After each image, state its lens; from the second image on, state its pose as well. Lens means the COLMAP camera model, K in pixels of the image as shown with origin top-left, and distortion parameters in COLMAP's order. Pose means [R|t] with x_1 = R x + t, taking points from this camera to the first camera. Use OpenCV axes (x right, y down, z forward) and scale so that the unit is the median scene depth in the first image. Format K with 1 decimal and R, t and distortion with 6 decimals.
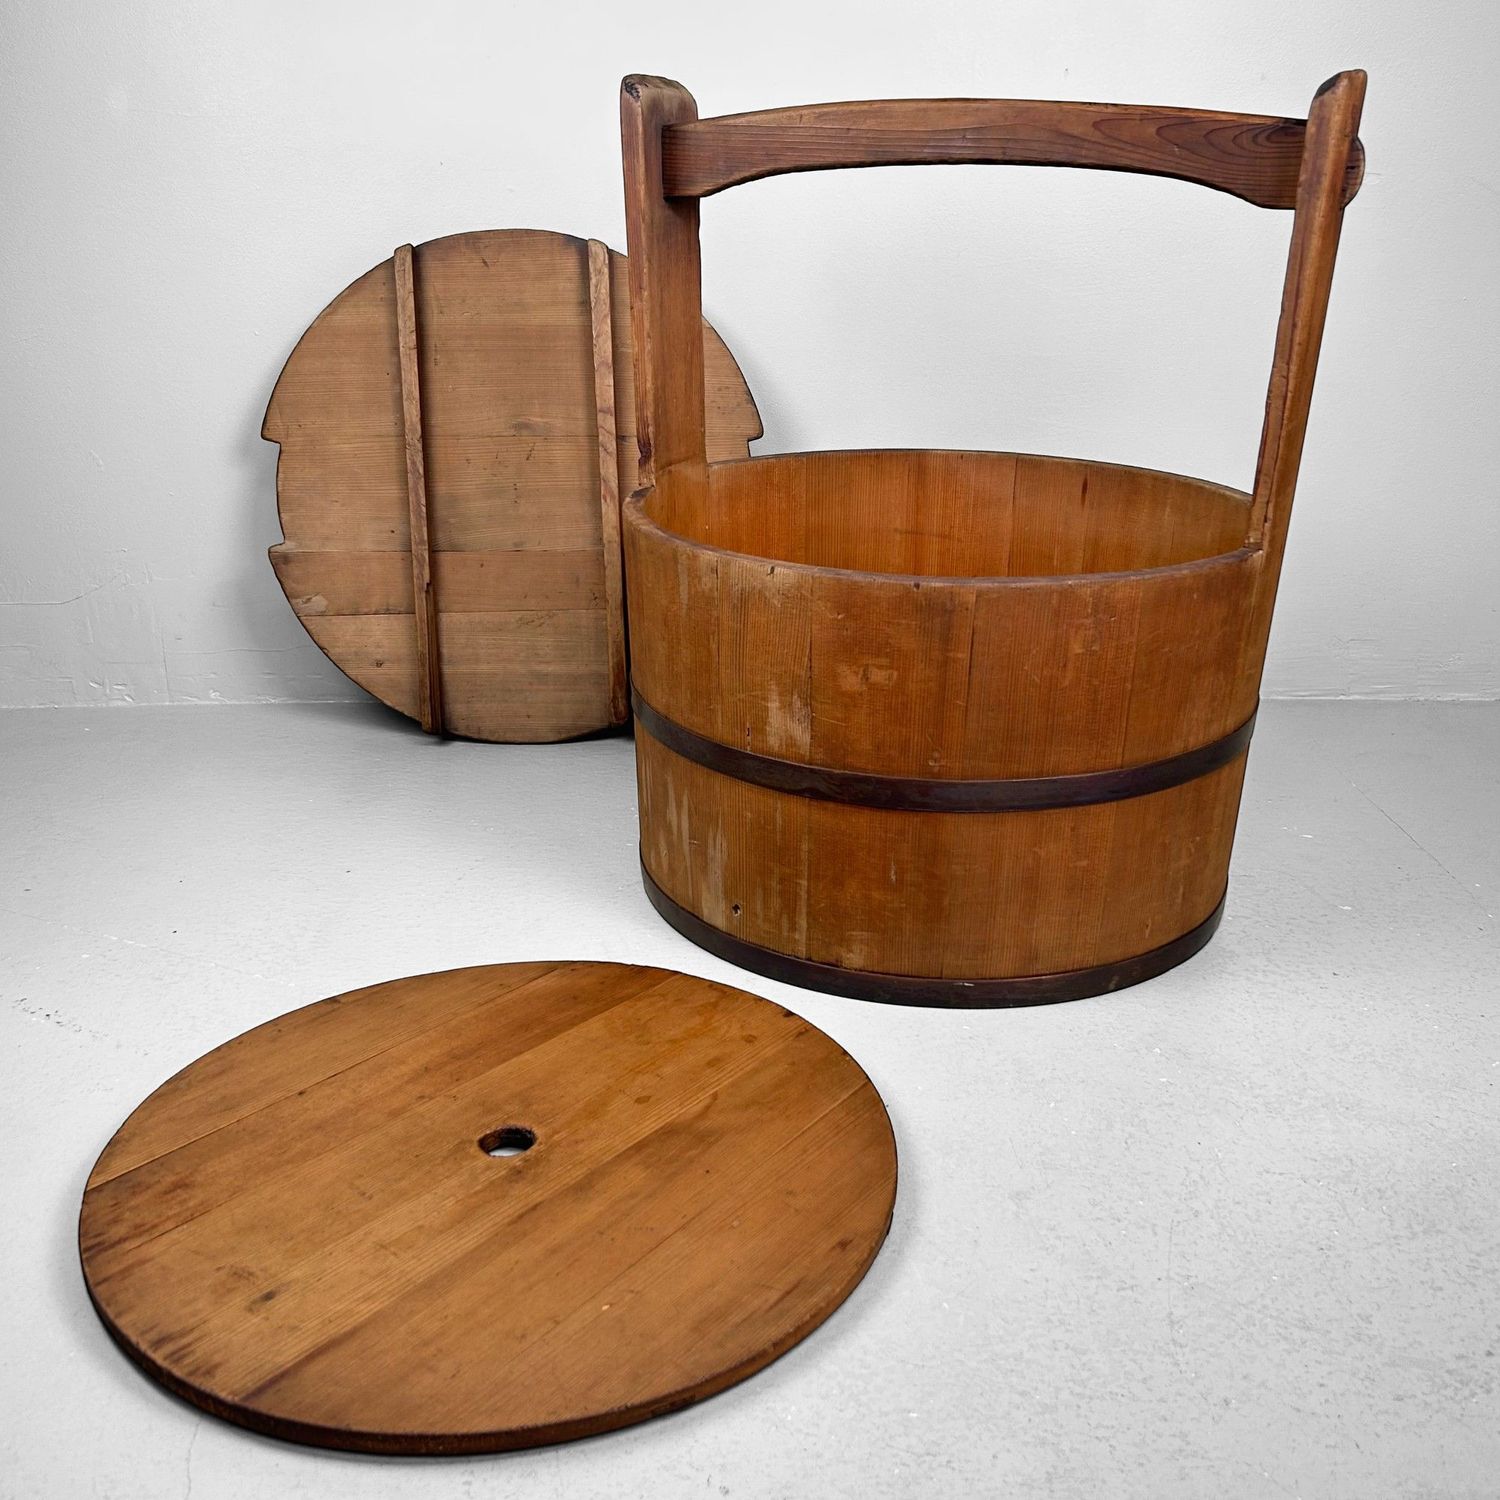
lens RADIAL K [[1583.9, 0, 761.7], [0, 1583.9, 753.0], [0, 0, 1]] dist [0.142629, -0.344095]
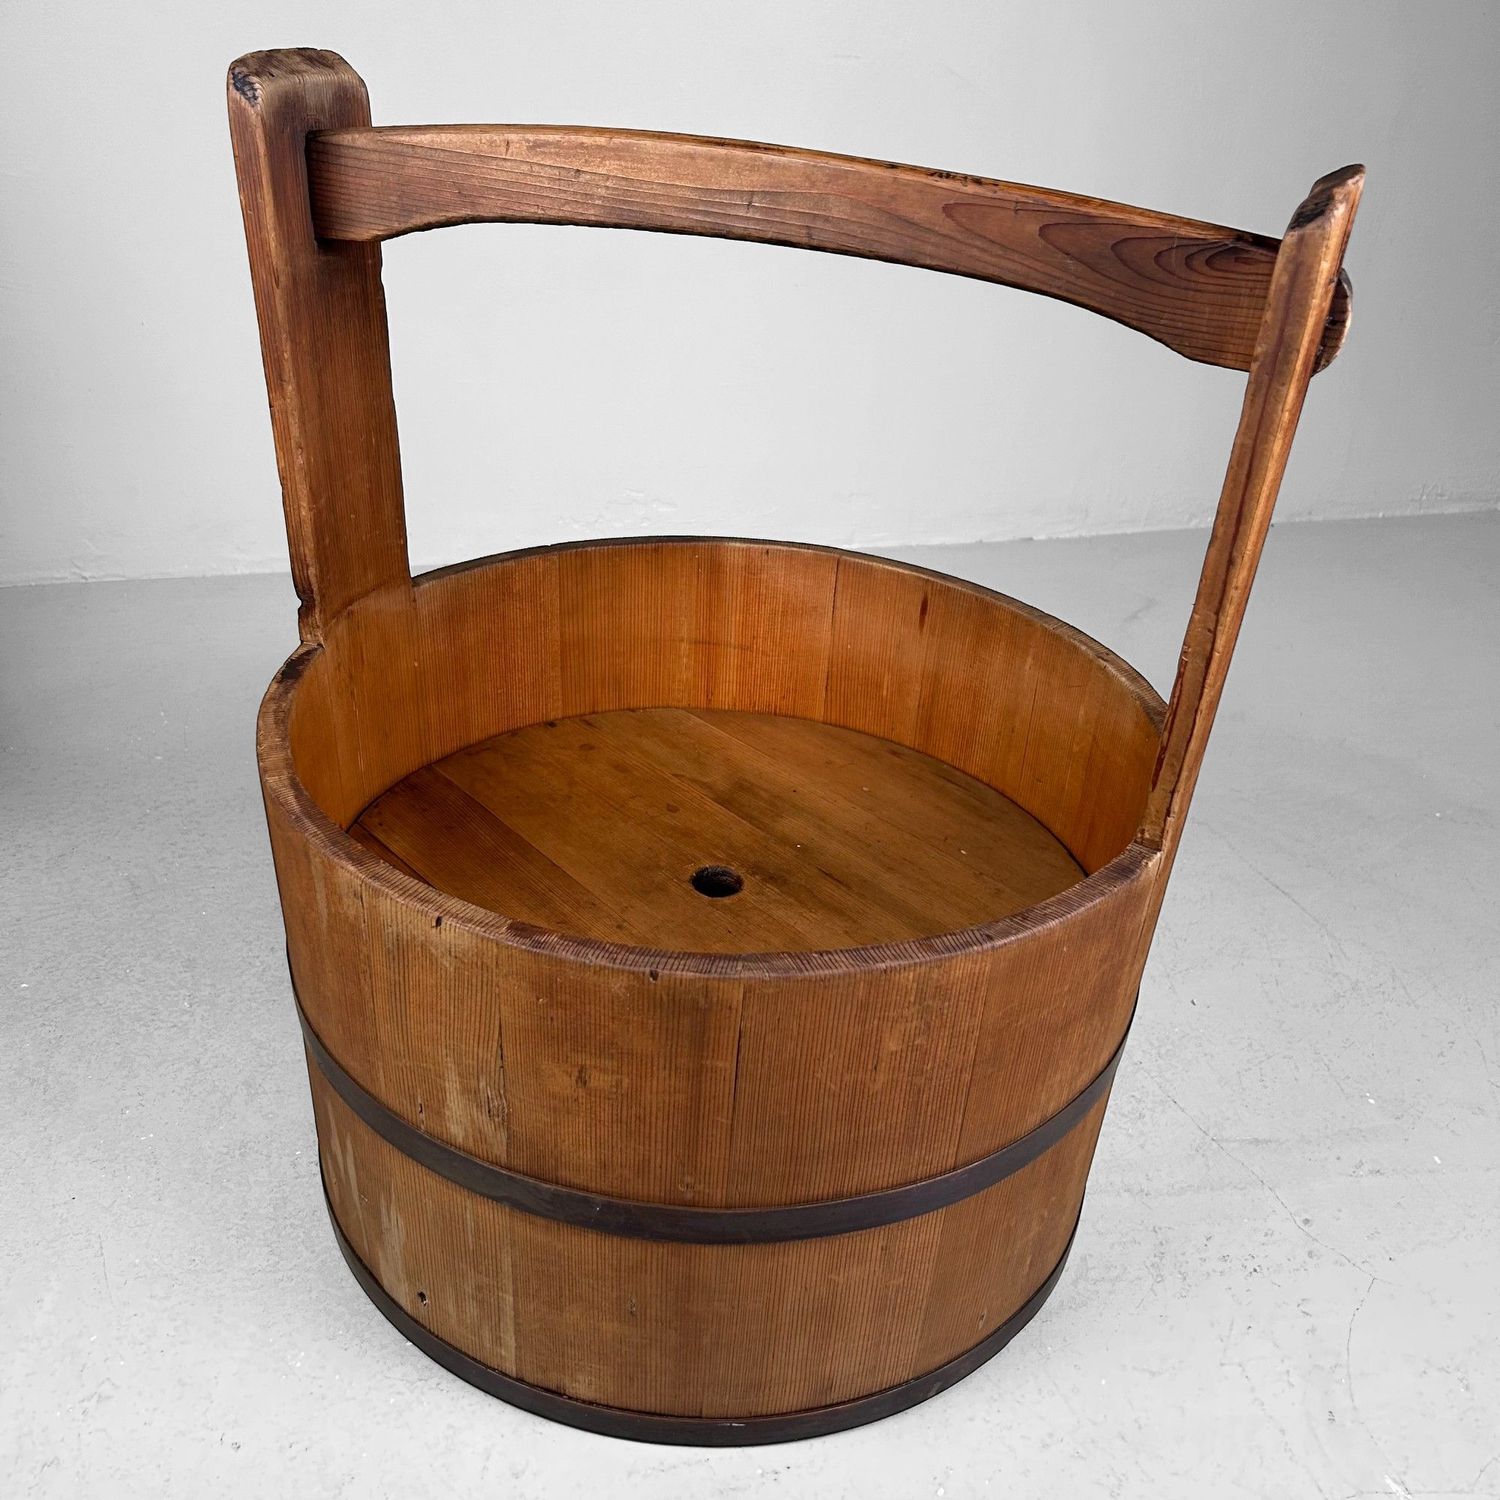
lens RADIAL K [[1512.0, 0, 754.8], [0, 1512.0, 753.0], [0, 0, 1]] dist [0.077504, -0.155415]
pose [[0.996594, 0.003115, 0.082408, 0.080041], [-0.015963, 0.987674, 0.155709, -0.267766], [-0.080907, -0.156494, 0.984360, 0.365161]]
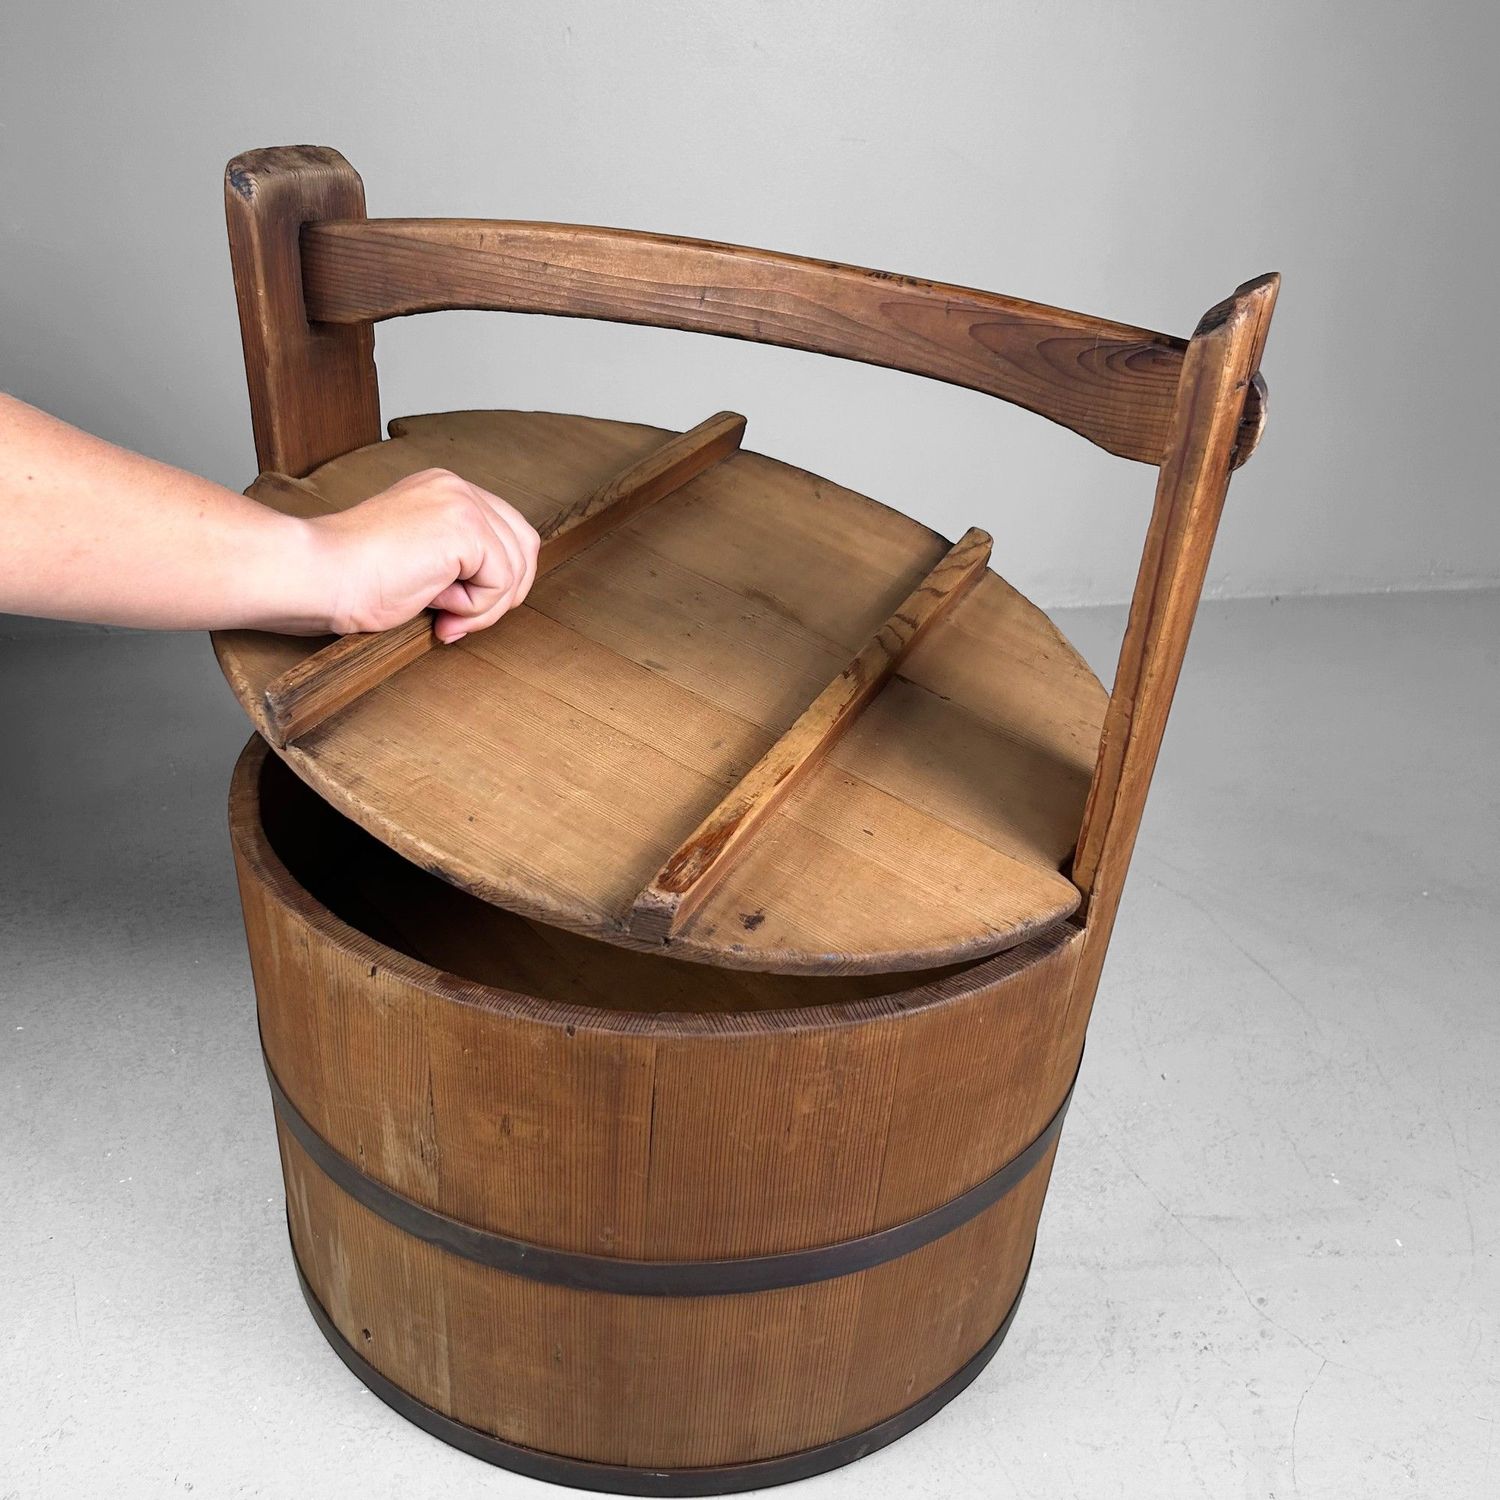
lens RADIAL K [[1506.4, 0, 736.6], [0, 1506.4, 753.7], [0, 0, 1]] dist [0.115367, -0.292117]
pose [[0.998939, 0.036120, 0.028564, 0.133349], [-0.039375, 0.991613, 0.123101, -0.279323], [-0.023878, -0.124096, 0.991983, 0.338563]]
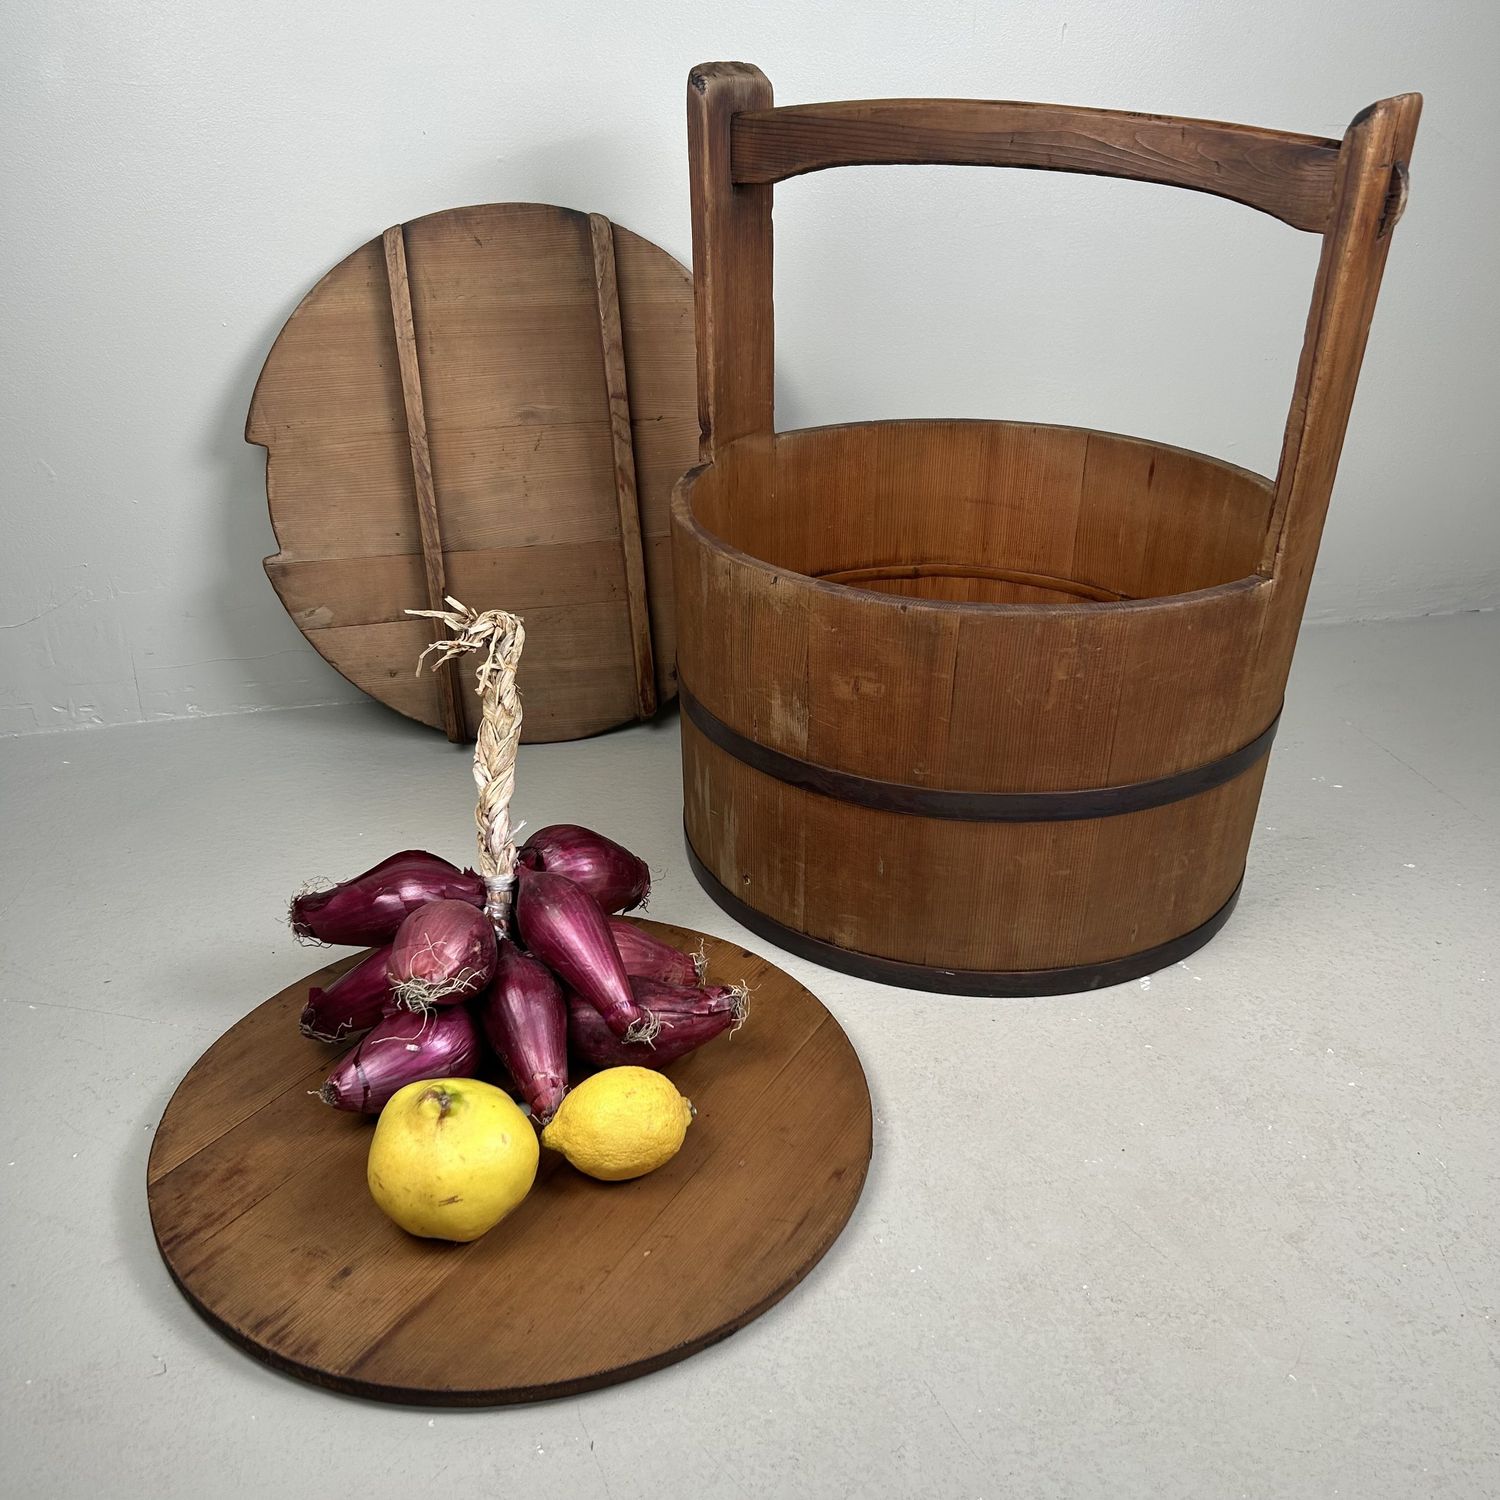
lens RADIAL K [[1509.2, 0, 740.1], [0, 1509.2, 752.6], [0, 0, 1]] dist [0.102606, -0.241183]
pose [[0.985137, 0.073418, -0.155290, 0.139578], [-0.056196, 0.992058, 0.112529, -0.106824], [0.162318, -0.102130, 0.981439, 0.002442]]
